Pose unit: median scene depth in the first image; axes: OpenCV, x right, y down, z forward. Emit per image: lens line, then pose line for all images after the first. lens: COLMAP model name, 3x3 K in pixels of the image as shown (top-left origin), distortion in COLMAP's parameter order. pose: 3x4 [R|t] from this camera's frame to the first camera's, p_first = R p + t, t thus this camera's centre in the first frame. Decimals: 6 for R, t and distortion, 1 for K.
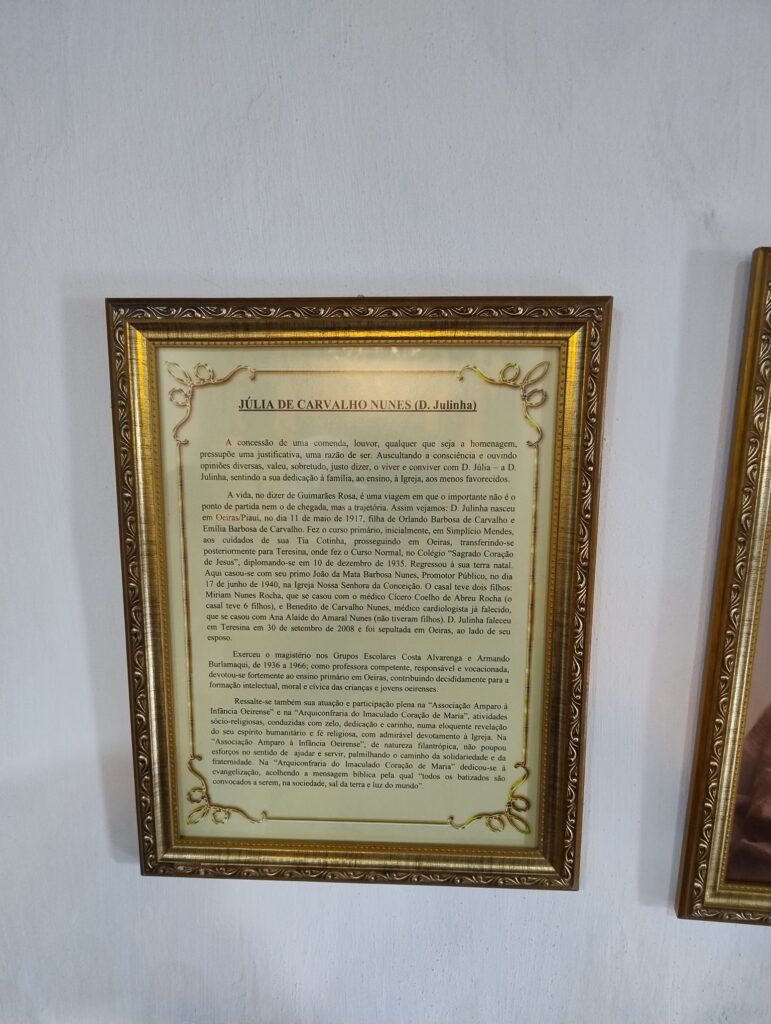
lens RADIAL K [[719.5, 0, 373.3], [0, 719.5, 529.7], [0, 0, 1]] dist [0.053319, -0.060673]
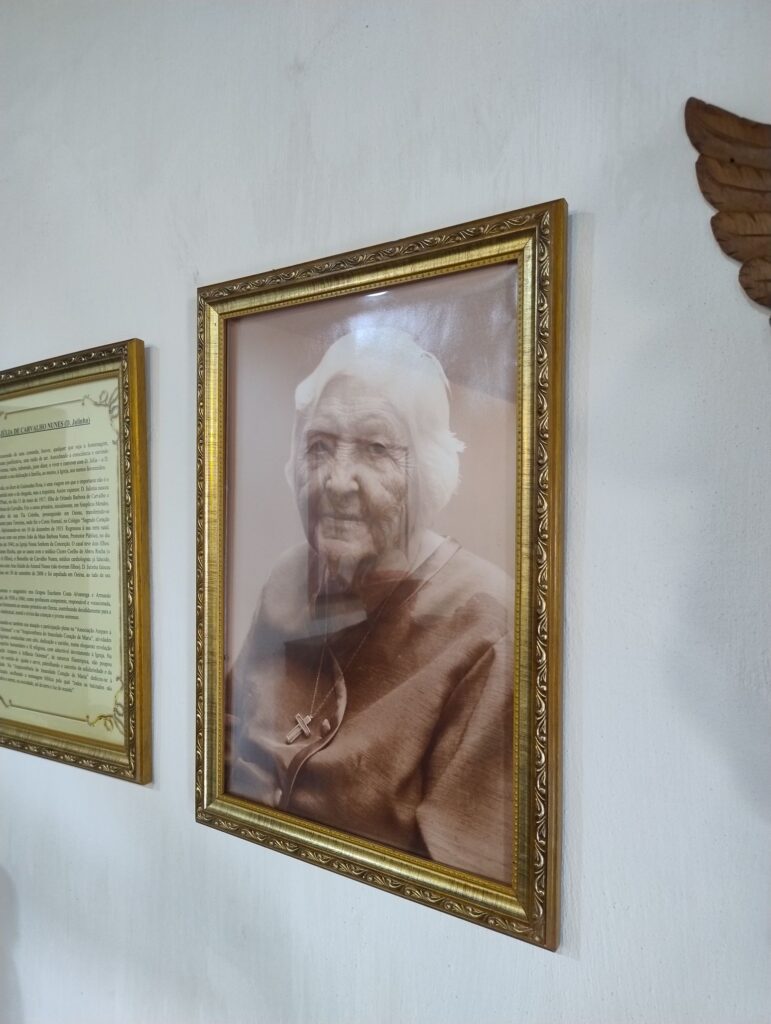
lens RADIAL K [[719.5, 0, 385.6], [0, 719.5, 512.9], [0, 0, 1]] dist [0.053319, -0.060673]
pose [[0.859133, -0.034514, -0.510587, 1.376151], [-0.060160, 0.983993, -0.167743, 0.226026], [0.508203, 0.174831, 0.843305, 0.063726]]
